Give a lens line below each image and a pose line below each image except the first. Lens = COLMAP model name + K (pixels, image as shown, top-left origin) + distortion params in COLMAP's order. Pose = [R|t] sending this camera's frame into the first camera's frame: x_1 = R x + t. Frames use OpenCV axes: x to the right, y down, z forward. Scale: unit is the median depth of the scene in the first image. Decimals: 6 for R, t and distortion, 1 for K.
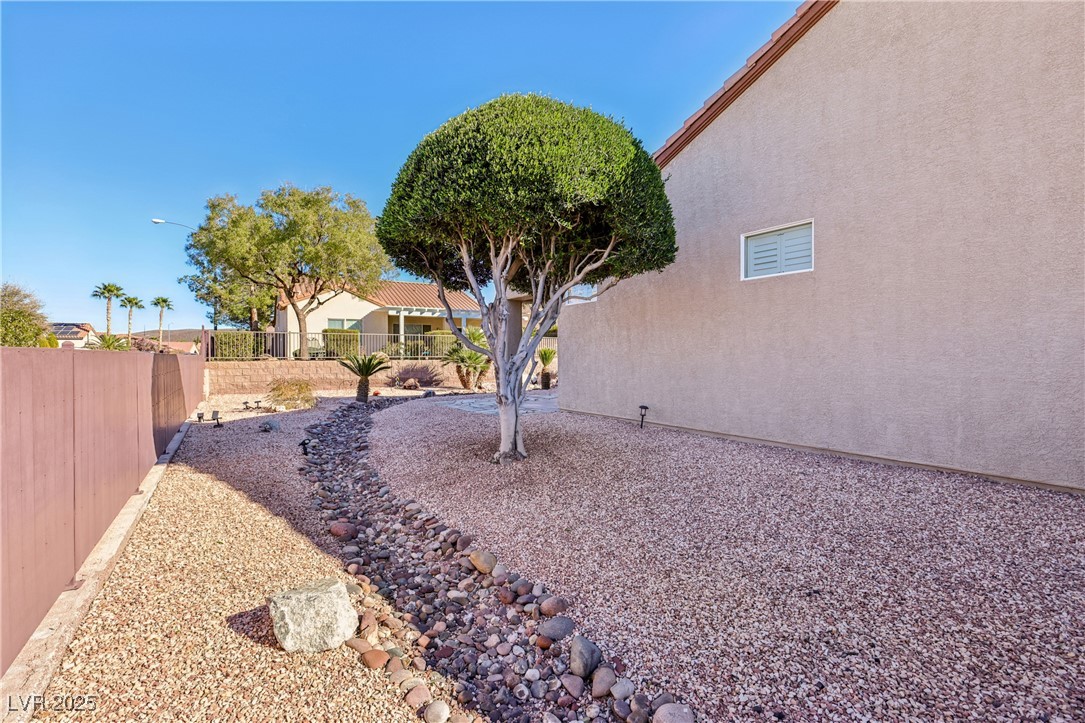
lens RADIAL K [[470.4, 0, 545.5], [0, 470.4, 351.4], [0, 0, 1]] dist [-0.003296, -0.000127]
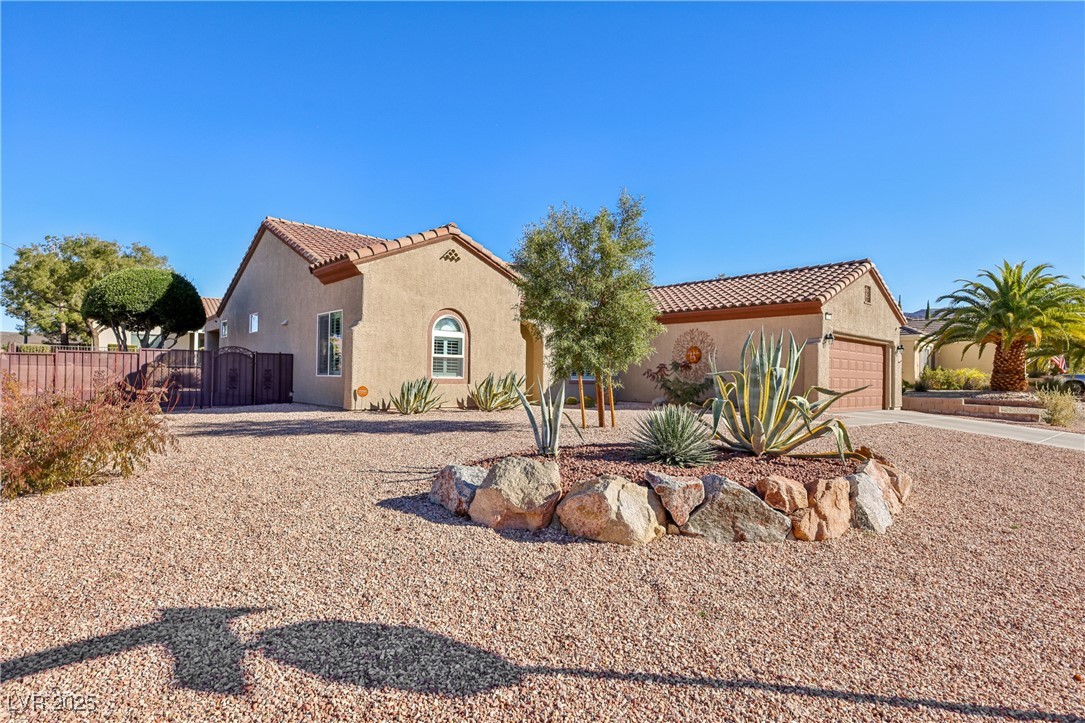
lens RADIAL K [[572.8, 0, 542.5], [0, 572.8, 361.5], [0, 0, 1]] dist [-0.001132, -0.000928]
pose [[0.993358, 0.026357, 0.112005, 0.603276], [-0.023974, 0.999458, -0.022570, 0.006802], [-0.112540, 0.019735, 0.993451, -0.795345]]
